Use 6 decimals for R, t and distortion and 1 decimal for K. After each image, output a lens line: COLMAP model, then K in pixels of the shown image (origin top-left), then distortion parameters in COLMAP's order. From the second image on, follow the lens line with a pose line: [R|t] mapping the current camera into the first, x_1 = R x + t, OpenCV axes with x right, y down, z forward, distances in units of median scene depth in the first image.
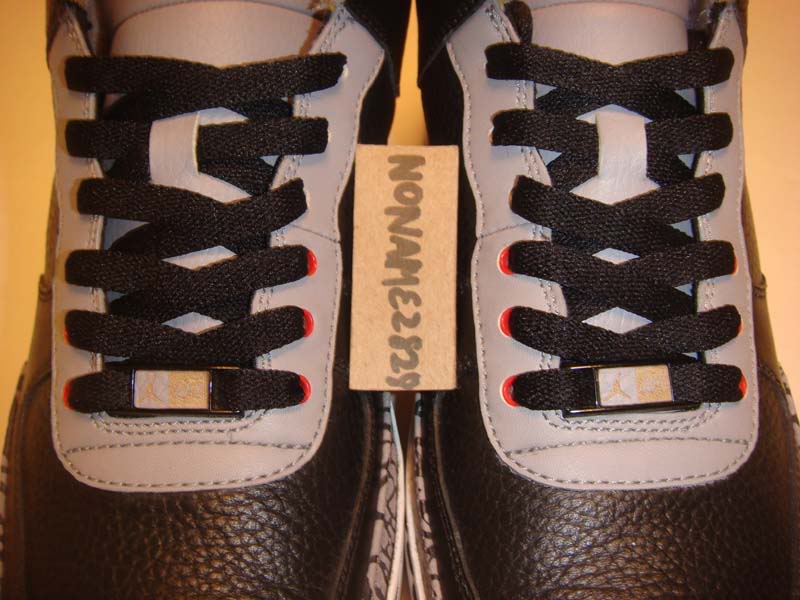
lens RADIAL K [[810.6, 0, 401.7], [0, 810.6, 267.3], [0, 0, 1]] dist [-0.107452, 0.031854]
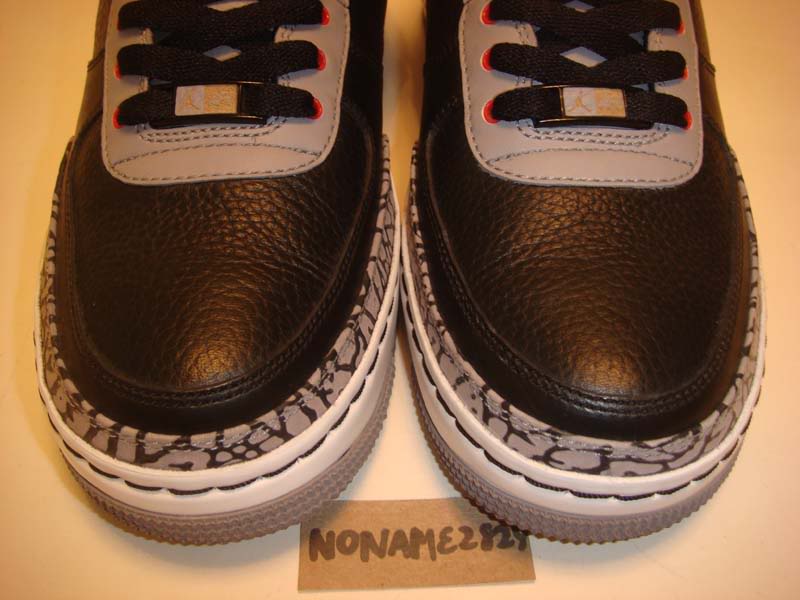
lens RADIAL K [[834.1, 0, 399.7], [0, 834.1, 281.5], [0, 0, 1]] dist [-0.196512, 0.203138]
pose [[0.999925, 0.010756, -0.005900, 0.011127], [-0.010857, 0.999793, -0.017211, 0.412772], [0.005713, 0.017274, 0.999834, -0.201893]]
